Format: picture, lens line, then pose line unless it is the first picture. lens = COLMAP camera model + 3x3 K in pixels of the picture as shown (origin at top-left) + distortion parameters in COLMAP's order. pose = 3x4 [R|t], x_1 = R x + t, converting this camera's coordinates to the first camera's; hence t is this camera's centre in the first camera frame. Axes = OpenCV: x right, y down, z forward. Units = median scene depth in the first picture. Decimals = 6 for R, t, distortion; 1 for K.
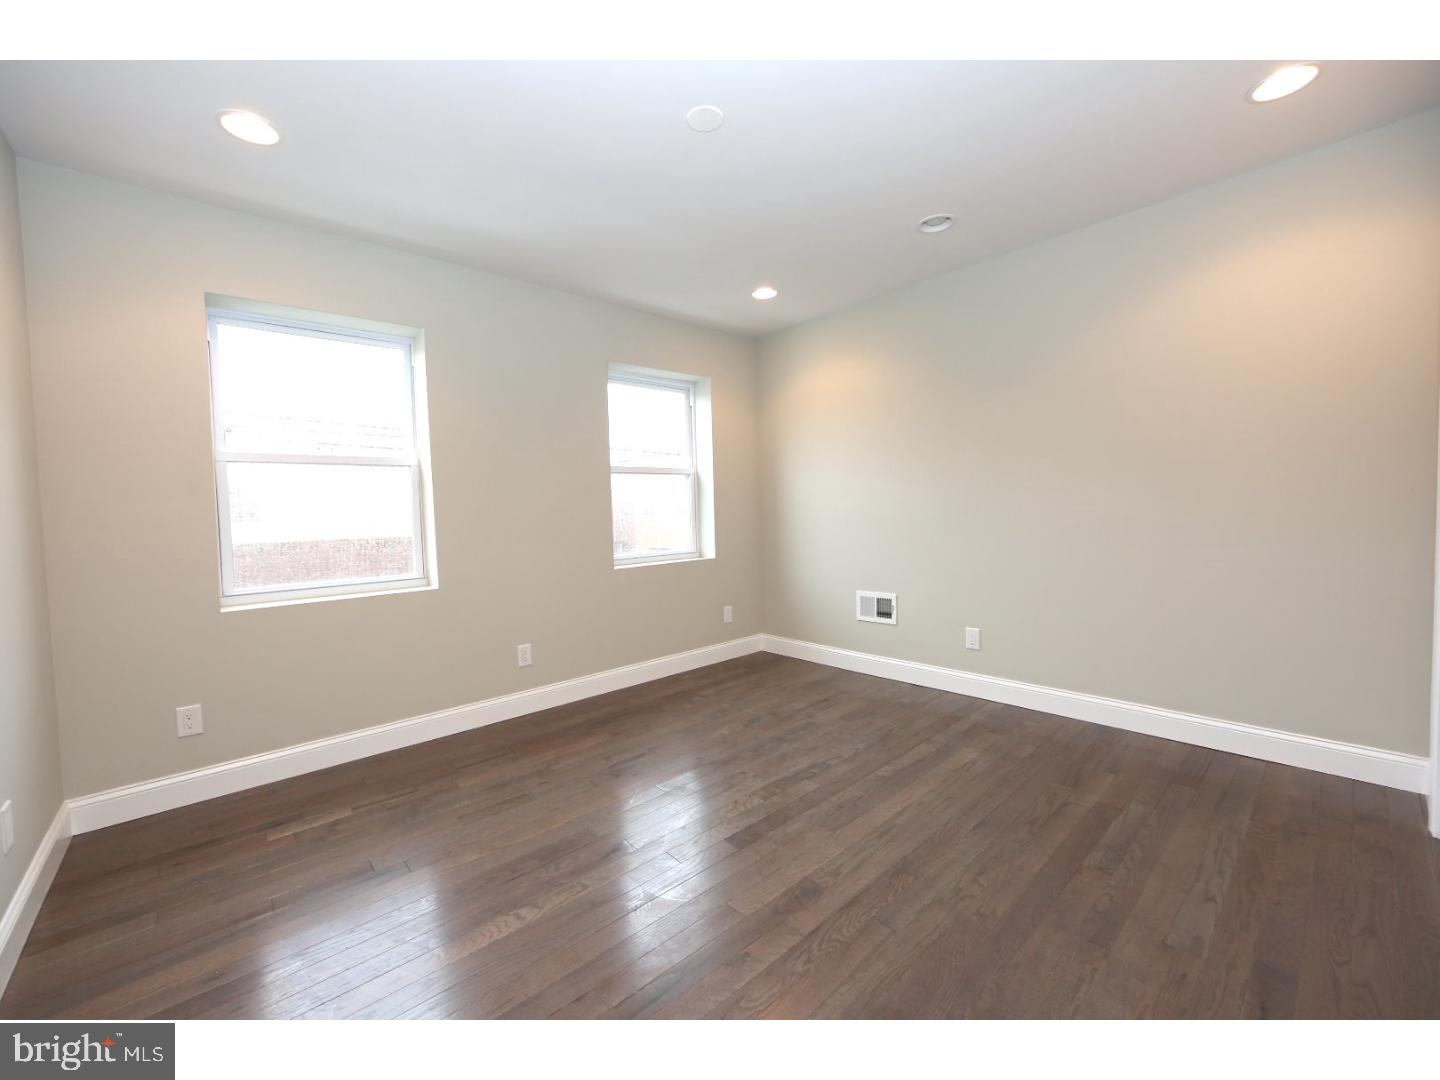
lens RADIAL K [[582.3, 0, 718.6], [0, 582.3, 534.9], [0, 0, 1]] dist [-0.009978, 0.000510]
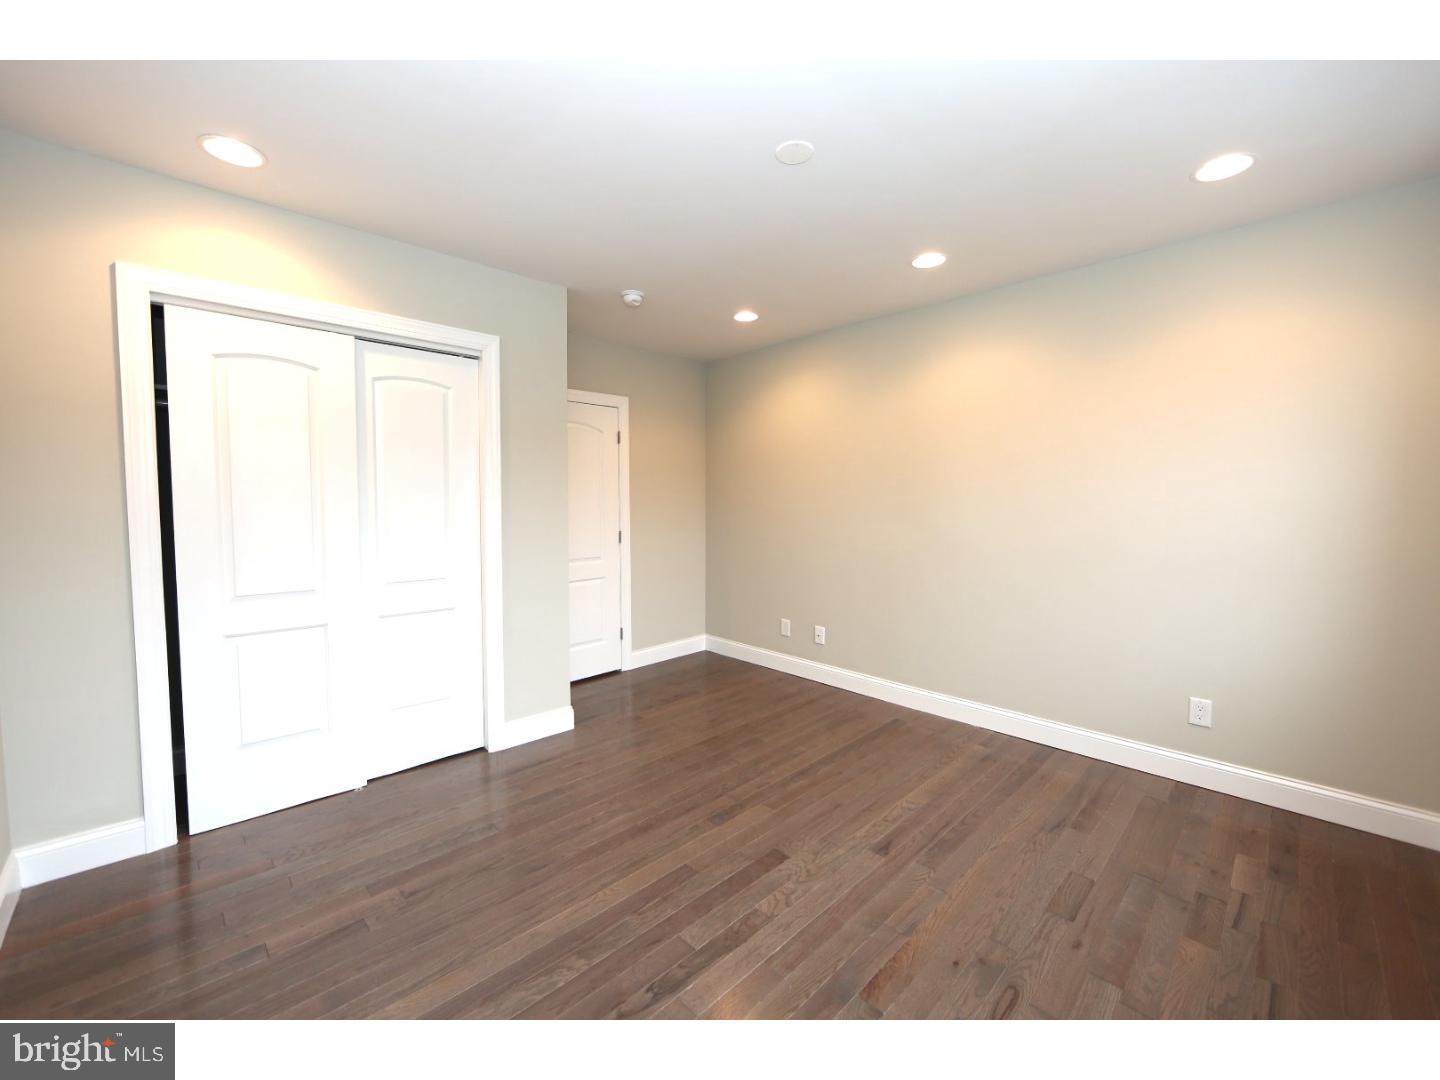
lens RADIAL K [[582.3, 0, 718.6], [0, 582.3, 534.9], [0, 0, 1]] dist [-0.009978, 0.000510]
pose [[-0.998590, 0.033822, -0.040919, 0.147956], [0.029700, 0.994796, 0.097459, -0.148914], [0.044003, 0.096106, -0.994398, 1.816564]]
